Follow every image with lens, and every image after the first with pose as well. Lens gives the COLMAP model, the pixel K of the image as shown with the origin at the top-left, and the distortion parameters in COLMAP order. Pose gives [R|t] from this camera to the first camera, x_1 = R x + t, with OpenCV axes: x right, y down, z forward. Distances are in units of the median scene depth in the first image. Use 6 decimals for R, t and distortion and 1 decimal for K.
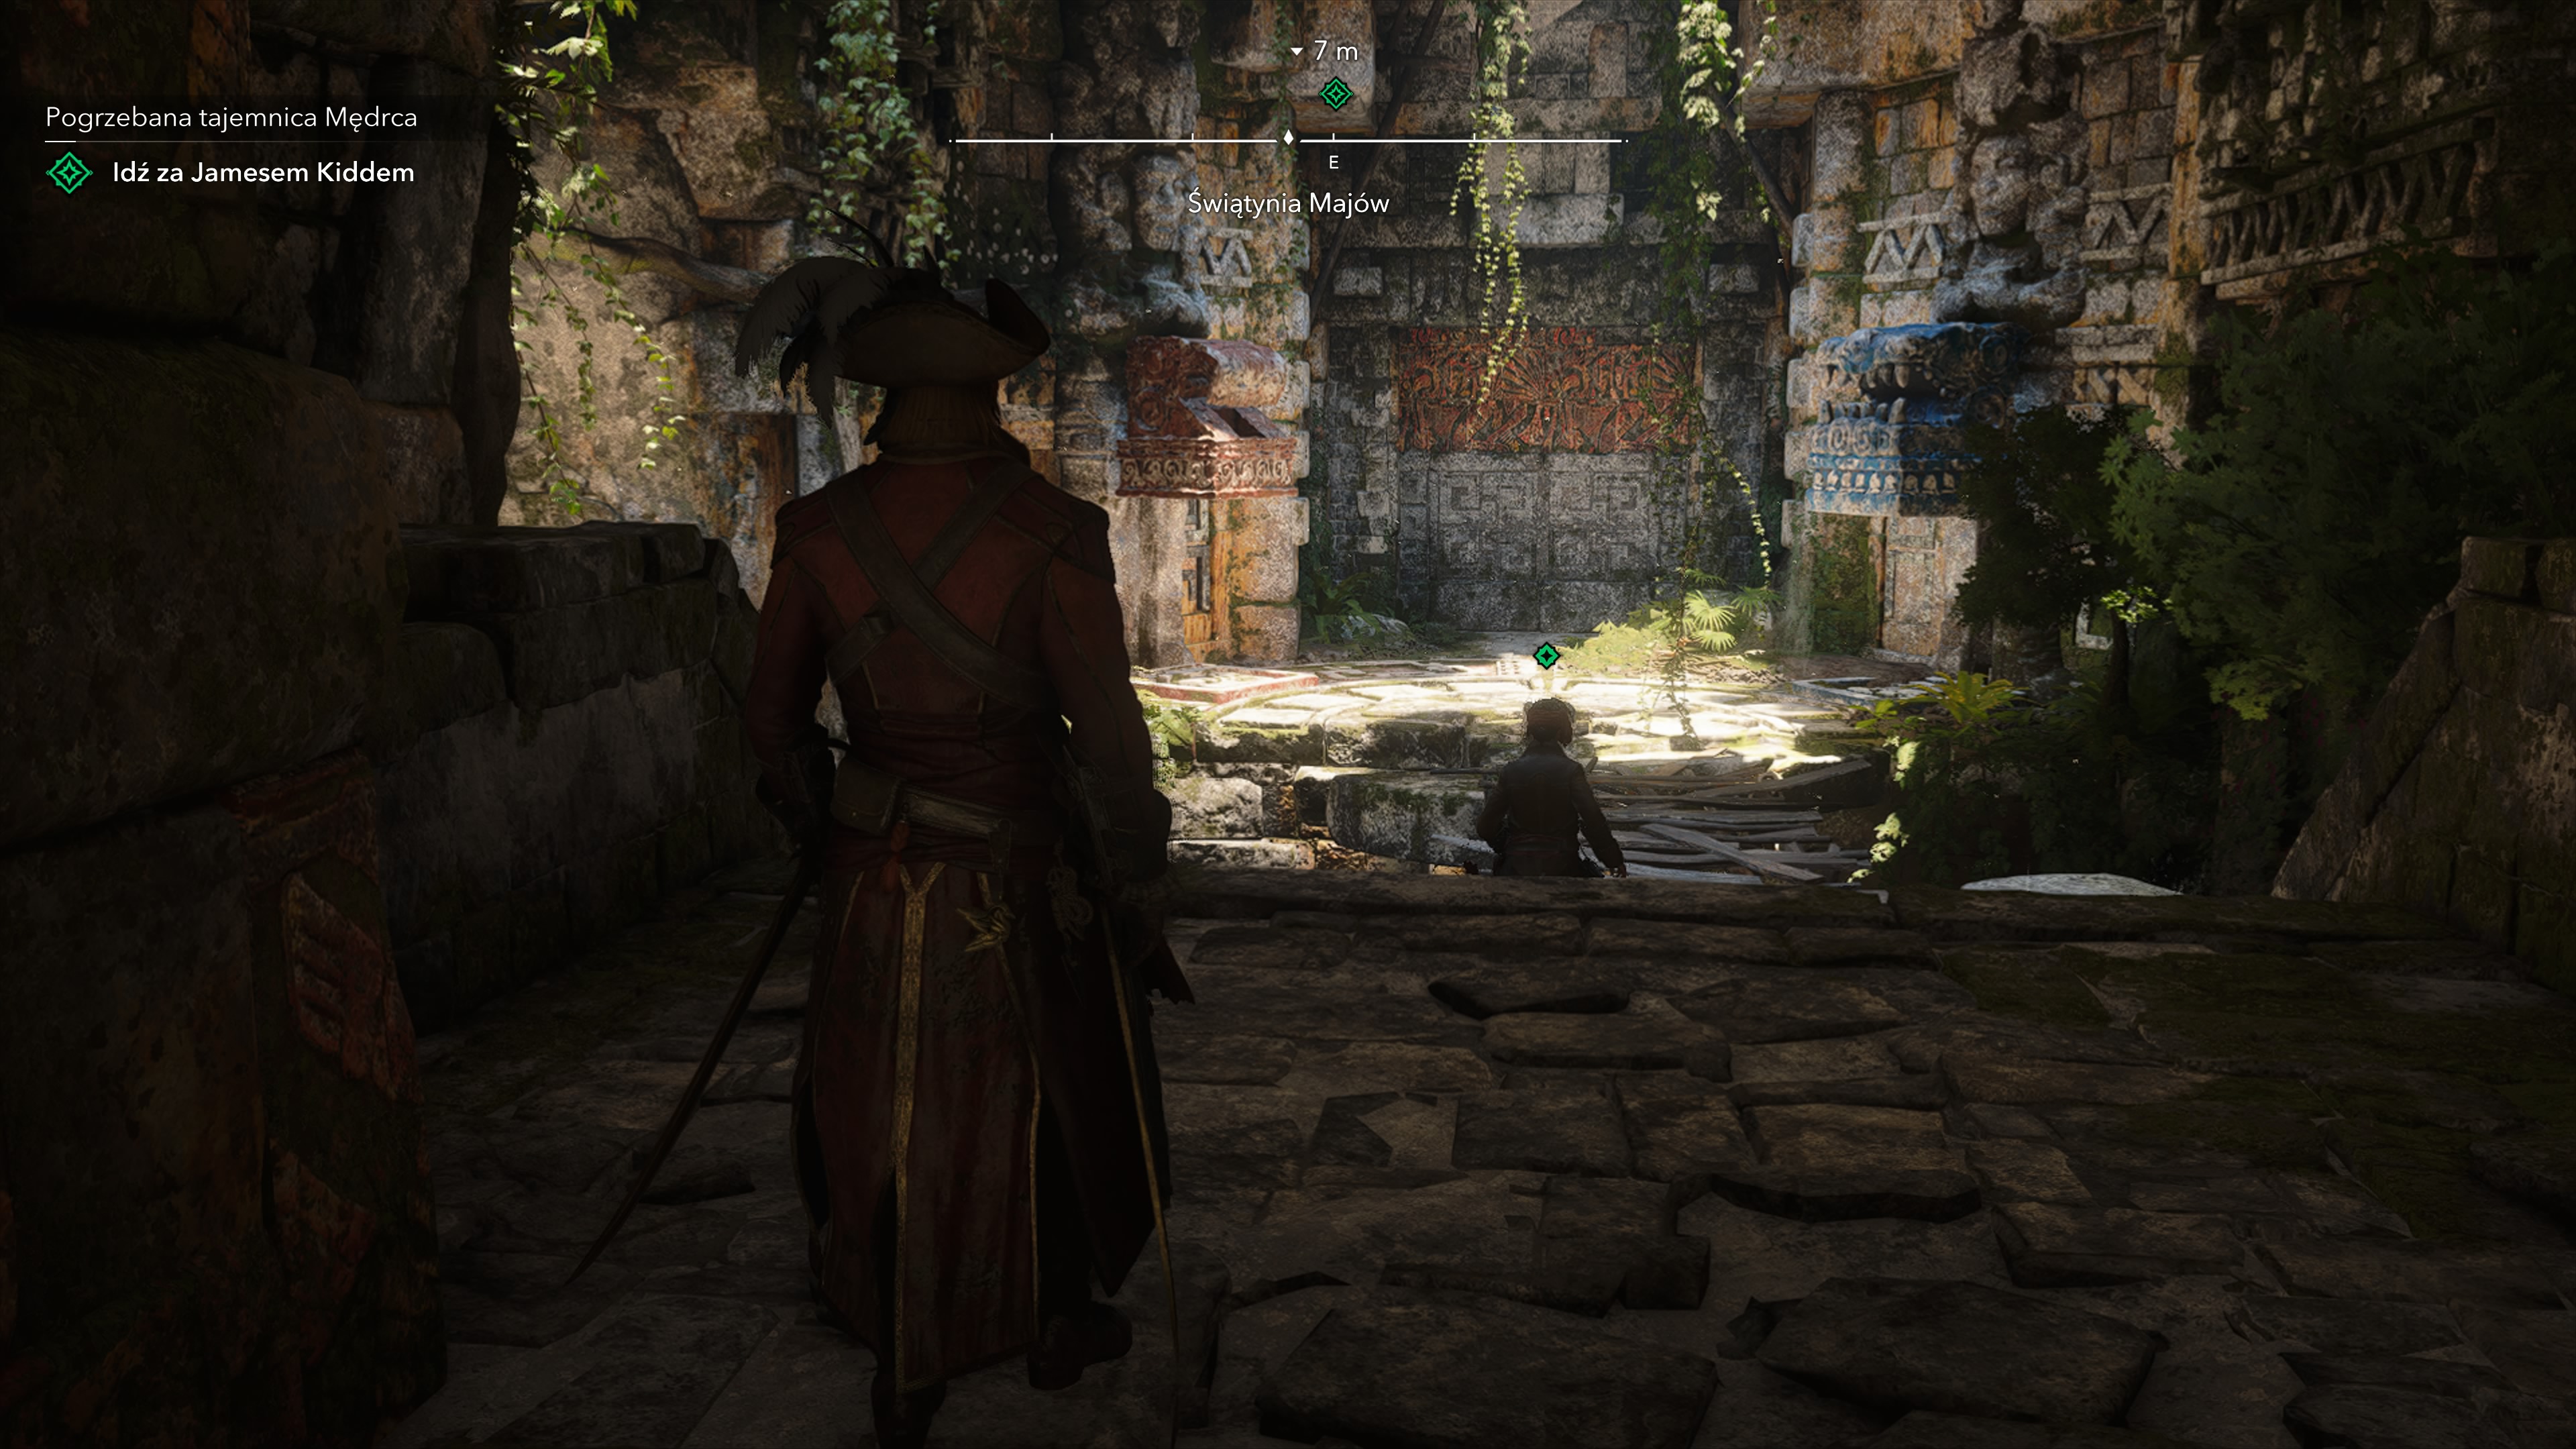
lens RADIAL K [[1909.1, 0, 1275.3], [0, 1909.1, 758.3], [0, 0, 1]] dist [-0.011347, -0.004718]
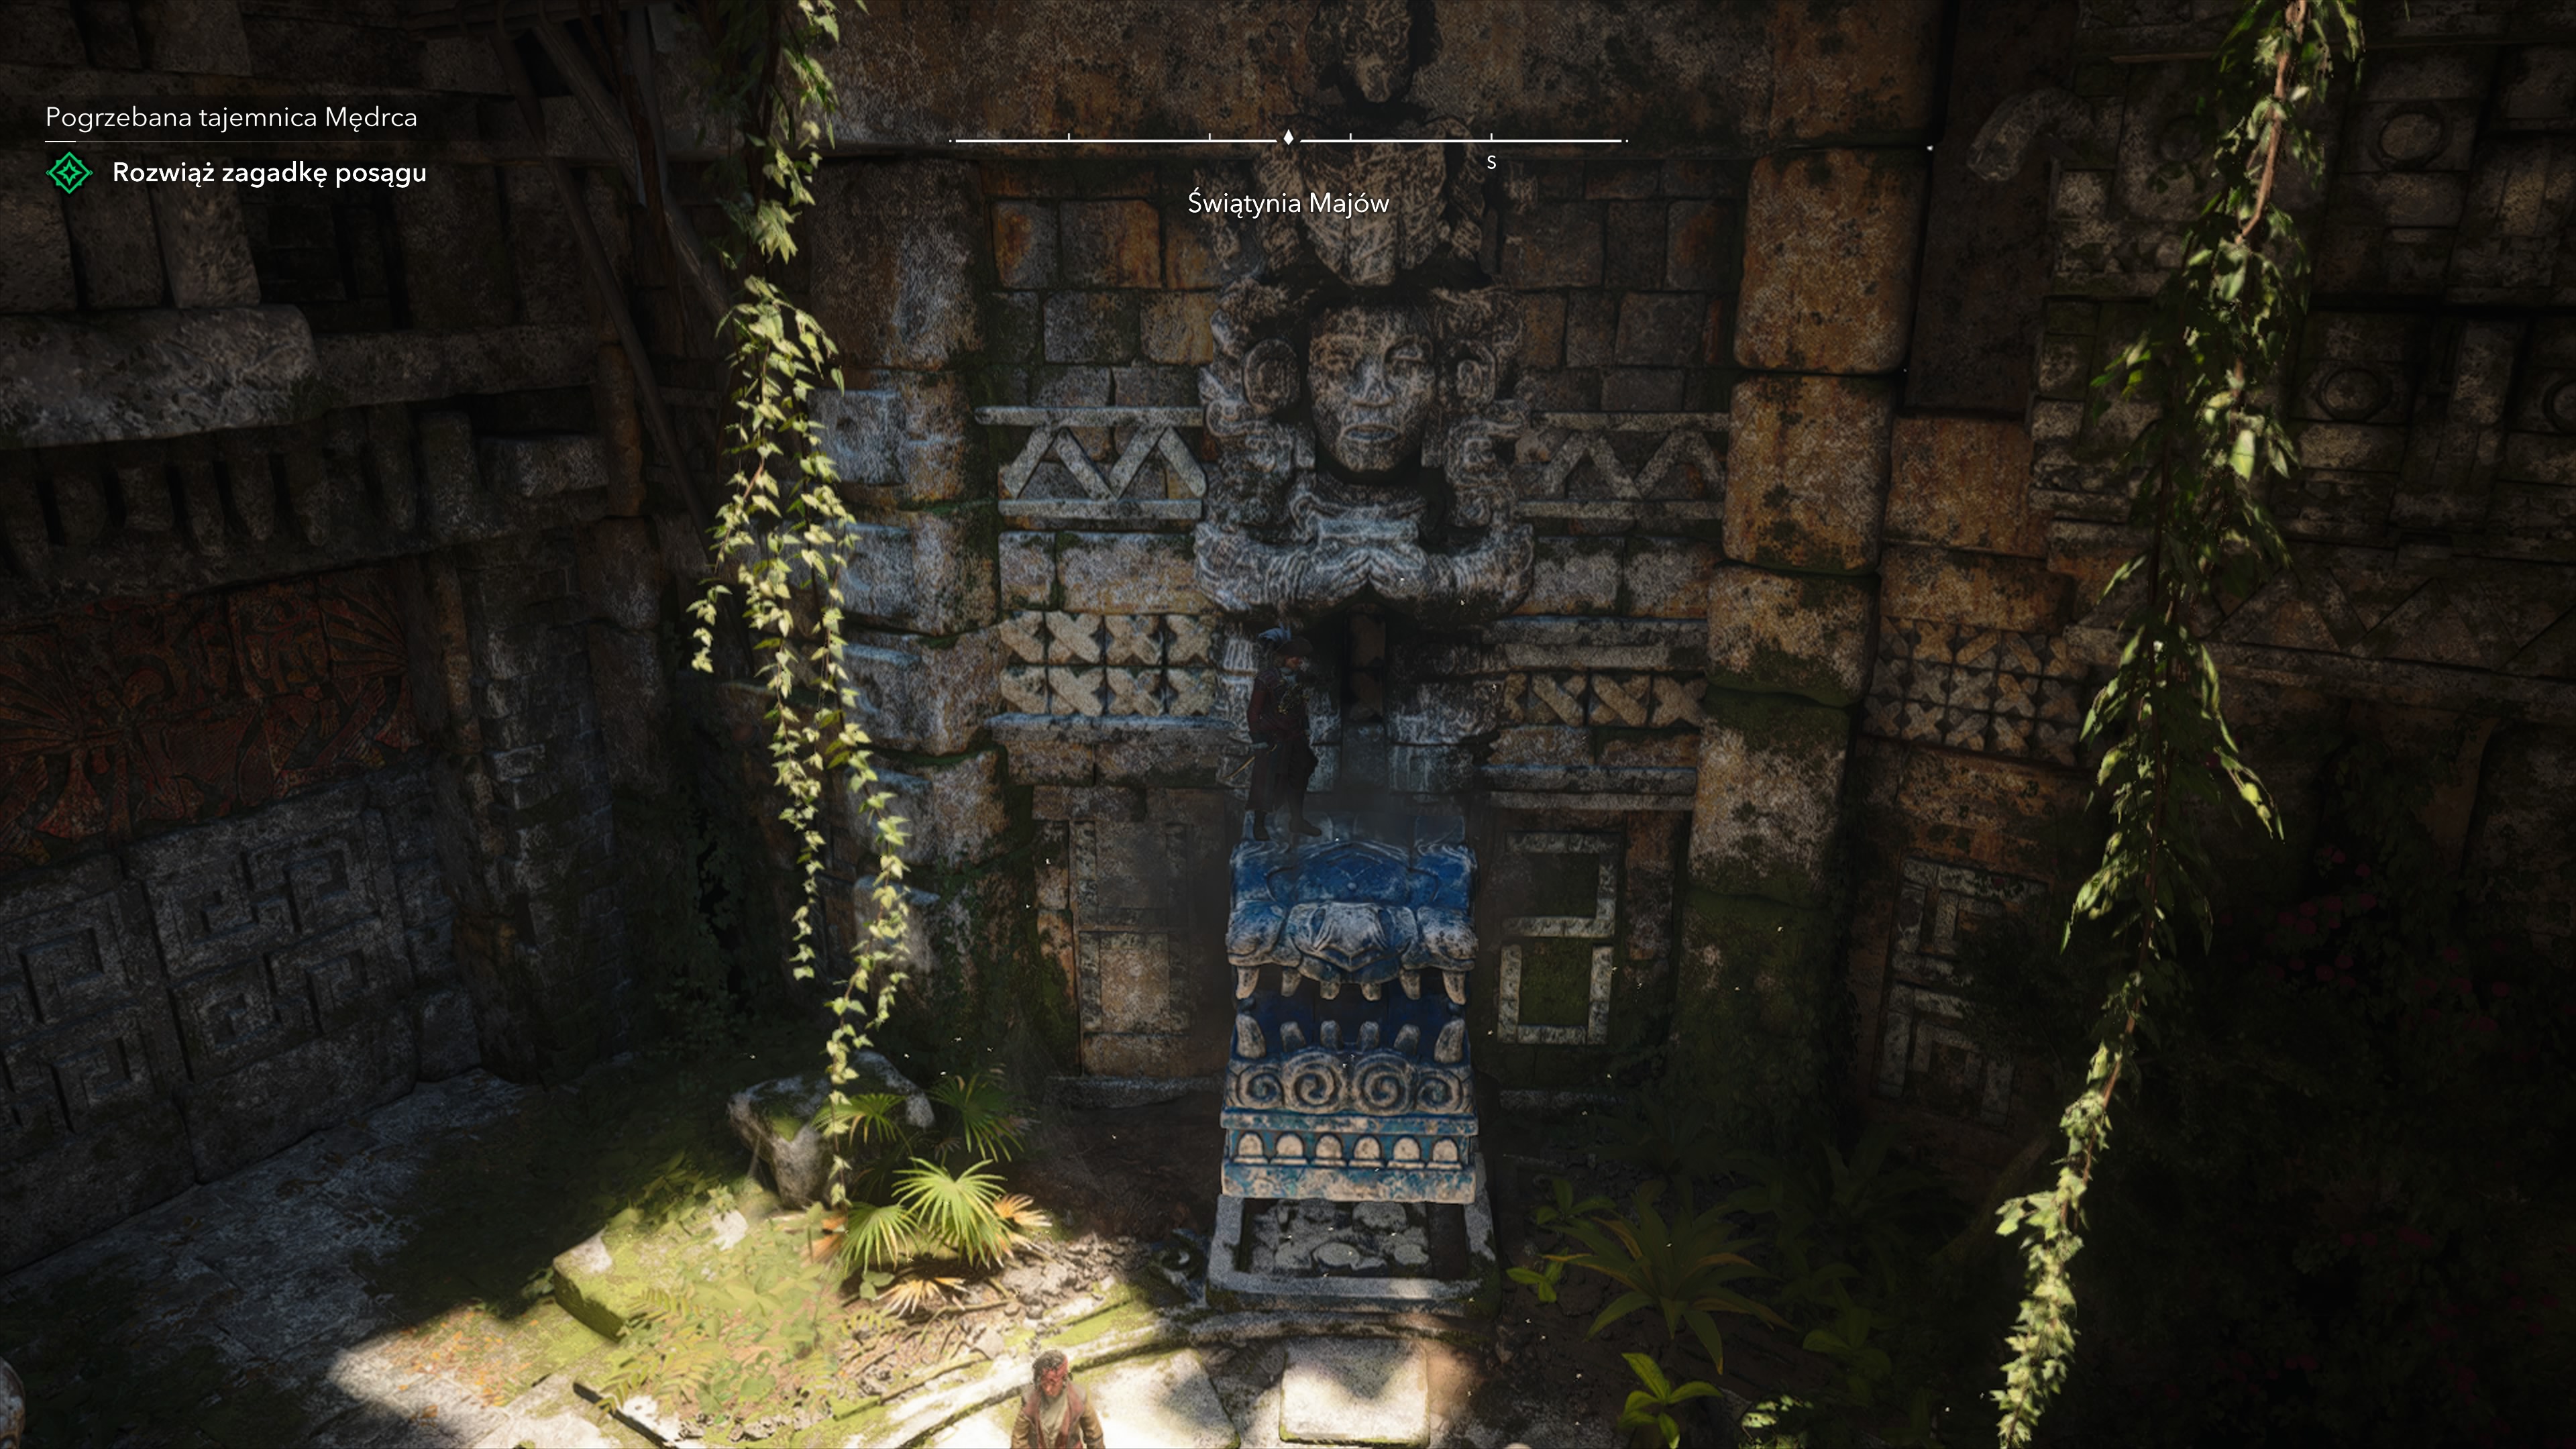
lens RADIAL K [[1542.5, 0, 1288.0], [0, 1542.5, 724.5], [0, 0, 1]] dist [-0.007676, -0.002467]
pose [[0.420111, -0.274470, 0.864970, -0.064236], [0.163145, 0.960477, 0.225537, -0.290370], [-0.892687, 0.046365, 0.448285, 0.758008]]
